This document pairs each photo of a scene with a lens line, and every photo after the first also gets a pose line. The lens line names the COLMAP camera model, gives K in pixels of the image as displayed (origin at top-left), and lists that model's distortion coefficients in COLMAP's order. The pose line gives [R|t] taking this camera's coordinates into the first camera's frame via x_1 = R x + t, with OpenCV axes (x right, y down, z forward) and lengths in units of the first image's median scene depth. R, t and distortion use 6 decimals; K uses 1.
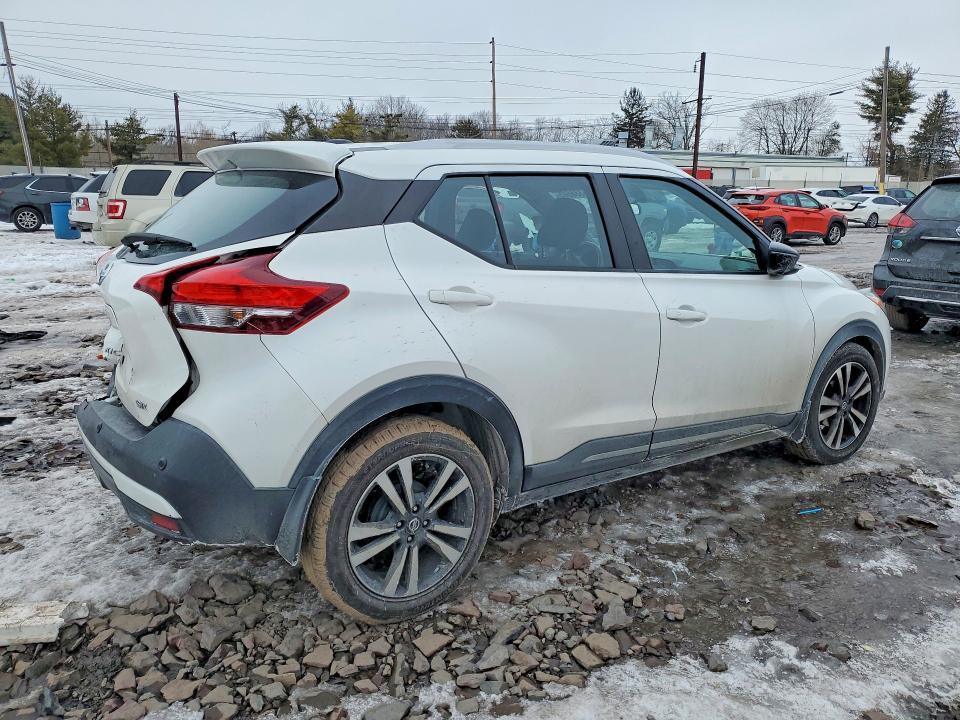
lens RADIAL K [[757.2, 0, 474.7], [0, 757.2, 357.6], [0, 0, 1]] dist [0.003581, 0.038446]
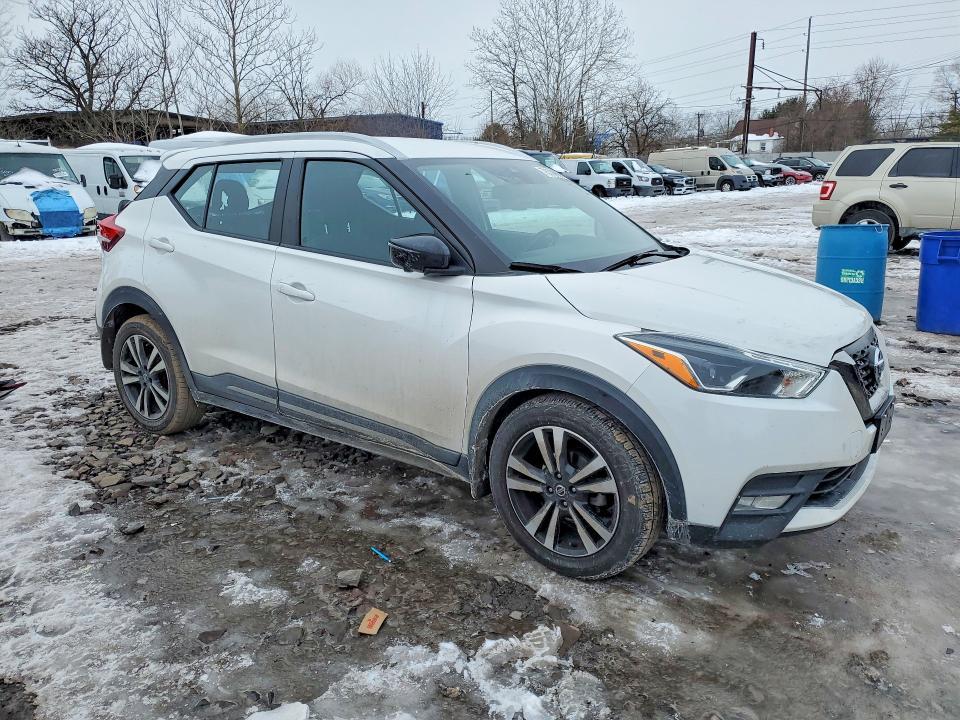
lens RADIAL K [[757.2, 0, 474.7], [0, 757.2, 357.6], [0, 0, 1]] dist [0.003581, 0.038446]
pose [[0.293628, 0.212522, -0.931996, 0.373585], [-0.190645, 0.968406, 0.160761, -0.050558], [0.936716, 0.130476, 0.324867, 0.248847]]
